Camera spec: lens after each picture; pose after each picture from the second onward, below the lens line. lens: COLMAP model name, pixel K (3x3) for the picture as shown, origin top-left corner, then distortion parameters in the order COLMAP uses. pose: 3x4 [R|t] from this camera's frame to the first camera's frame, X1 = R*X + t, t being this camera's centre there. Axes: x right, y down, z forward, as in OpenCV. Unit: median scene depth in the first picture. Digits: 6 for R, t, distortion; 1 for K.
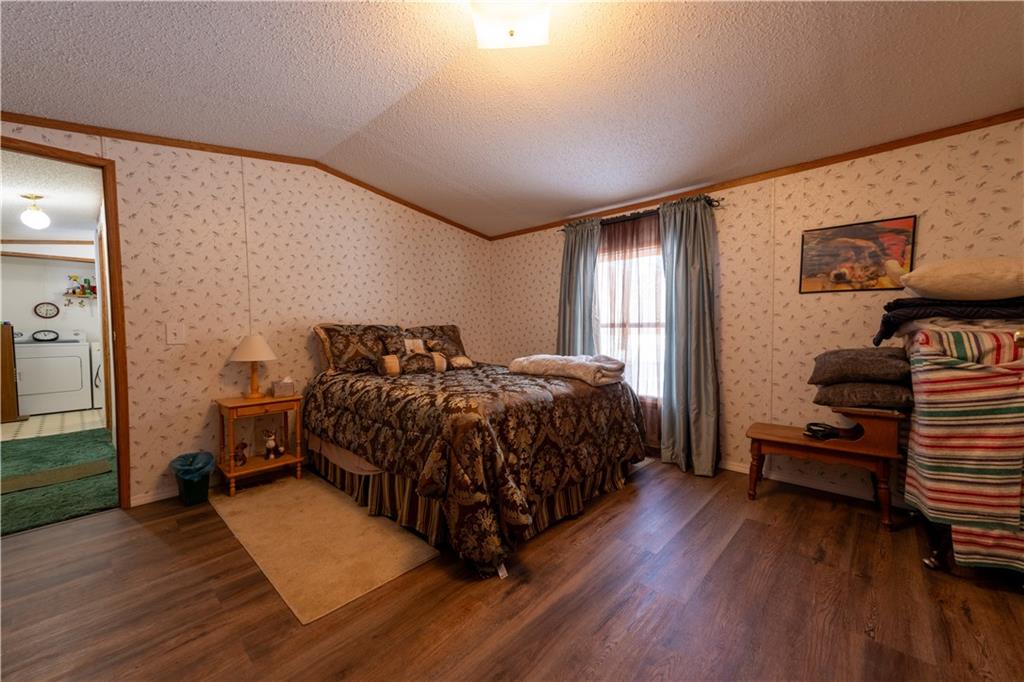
lens RADIAL K [[393.6, 0, 512.0], [0, 393.6, 341.0], [0, 0, 1]] dist [0.021960, -0.000030]
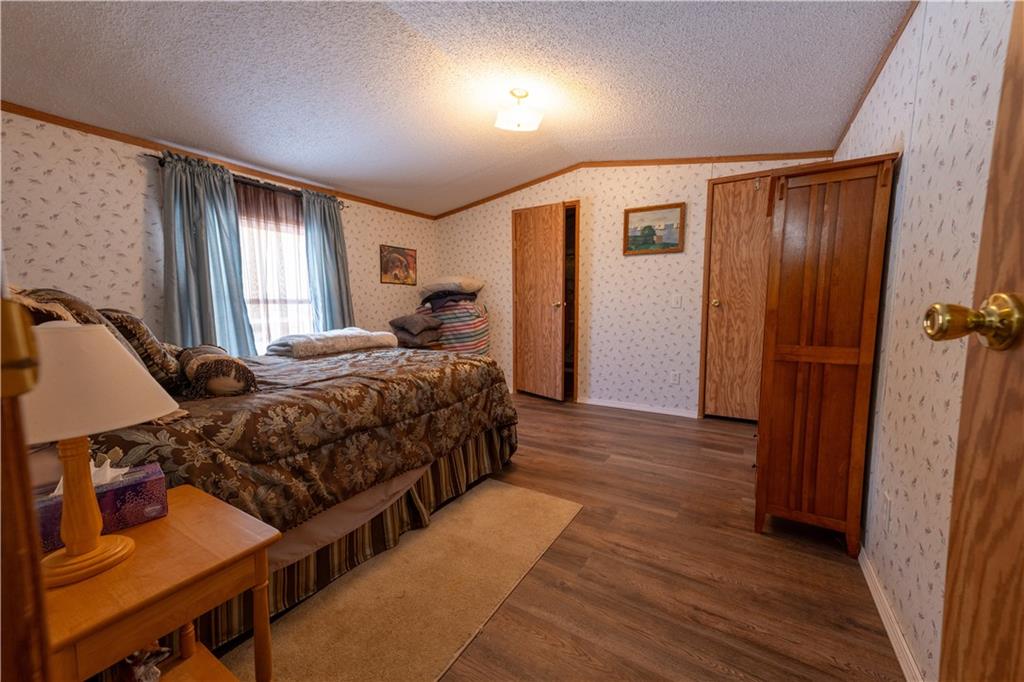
lens RADIAL K [[393.6, 0, 512.0], [0, 393.6, 341.0], [0, 0, 1]] dist [0.021960, -0.000030]
pose [[-0.192387, -0.086858, 0.977468, -0.823835], [0.043316, 0.994353, 0.096884, -0.014248], [-0.980363, 0.060979, -0.187538, 0.671660]]
